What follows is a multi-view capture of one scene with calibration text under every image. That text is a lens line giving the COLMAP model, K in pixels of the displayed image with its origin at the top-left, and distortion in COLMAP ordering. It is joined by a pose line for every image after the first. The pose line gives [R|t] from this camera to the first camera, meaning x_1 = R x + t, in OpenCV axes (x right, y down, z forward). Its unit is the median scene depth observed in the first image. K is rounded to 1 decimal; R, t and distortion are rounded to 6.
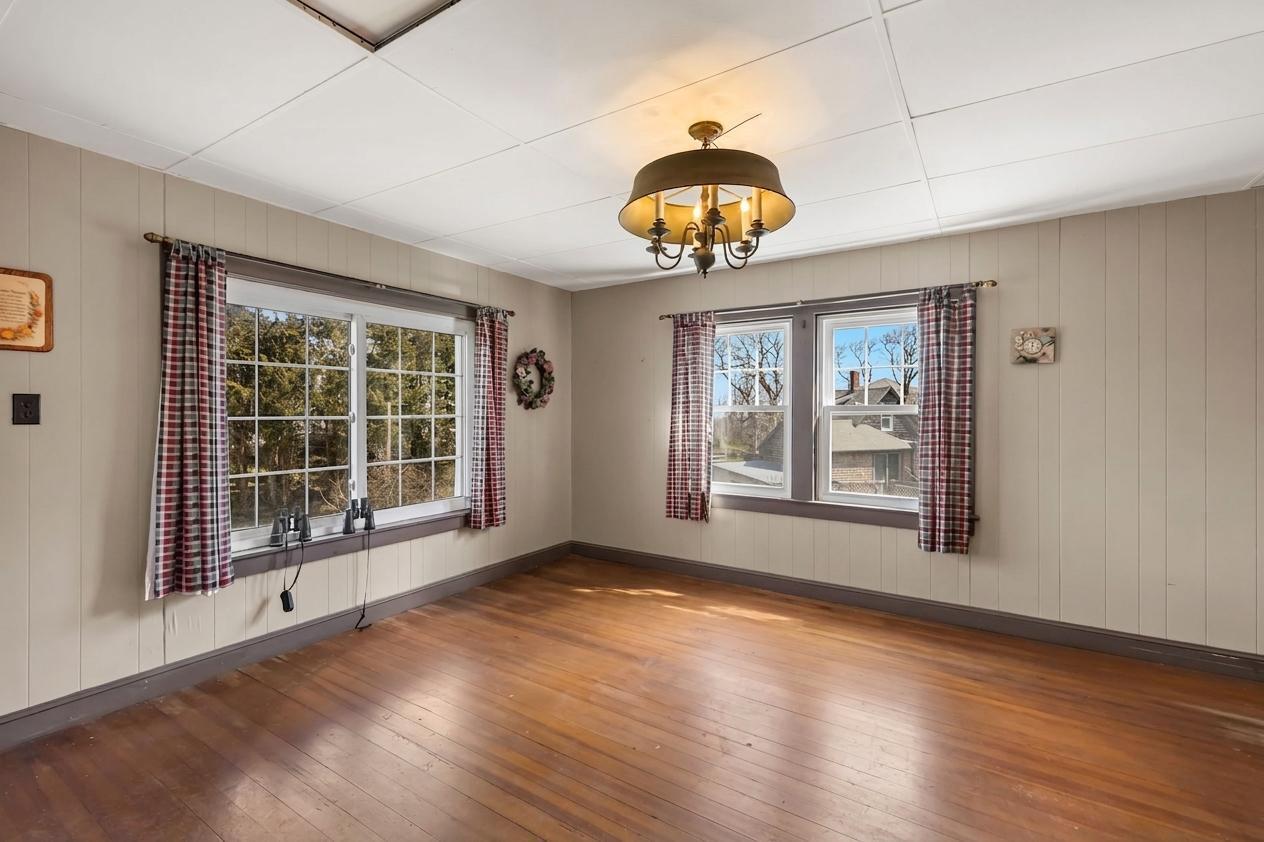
lens RADIAL K [[548.9, 0, 629.6], [0, 548.9, 415.1], [0, 0, 1]] dist [-0.001933, -0.000121]
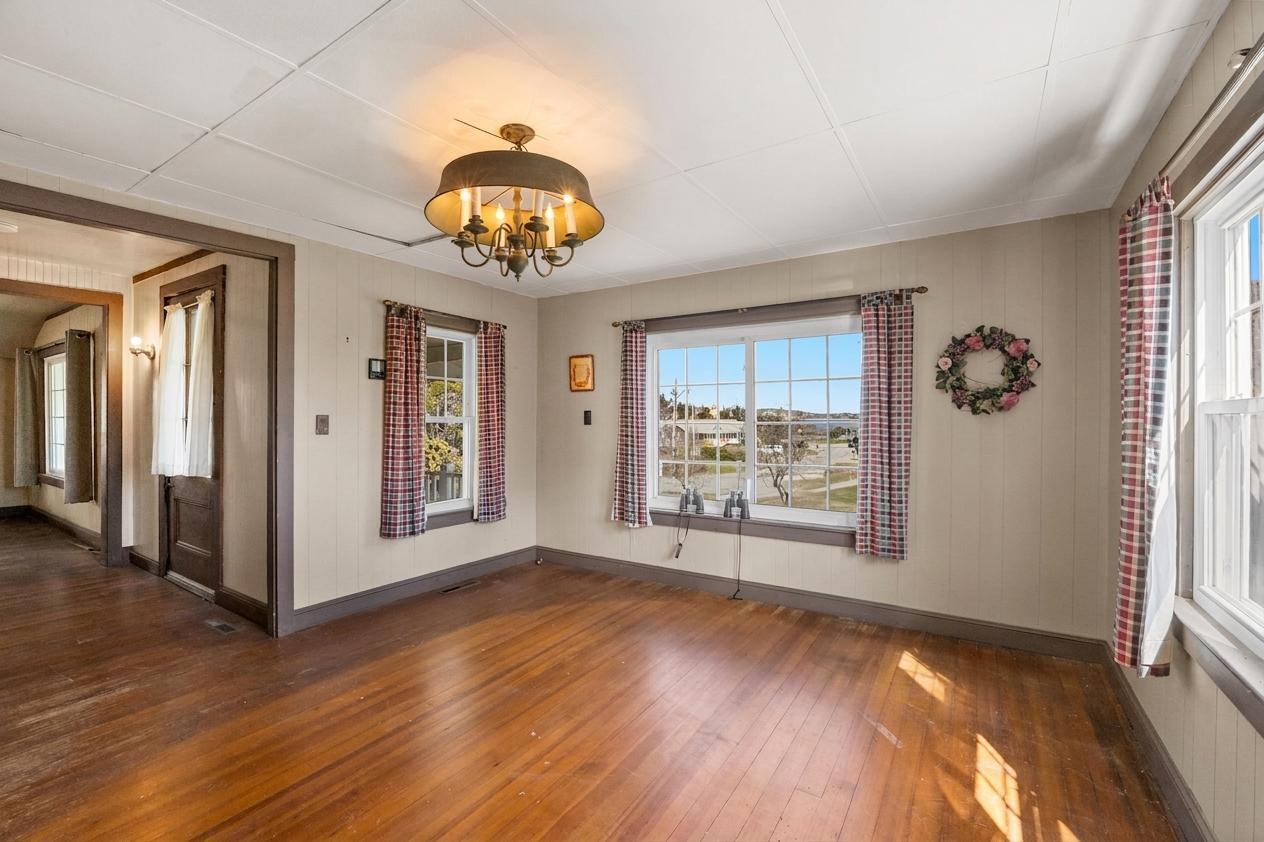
lens RADIAL K [[548.9, 0, 626.9], [0, 548.9, 419.3], [0, 0, 1]] dist [-0.001933, -0.000121]
pose [[0.000640, 0.002233, -0.999997, 0.722964], [-0.002240, 0.999995, 0.002232, -0.006629], [0.999997, 0.002238, 0.000645, 0.767524]]
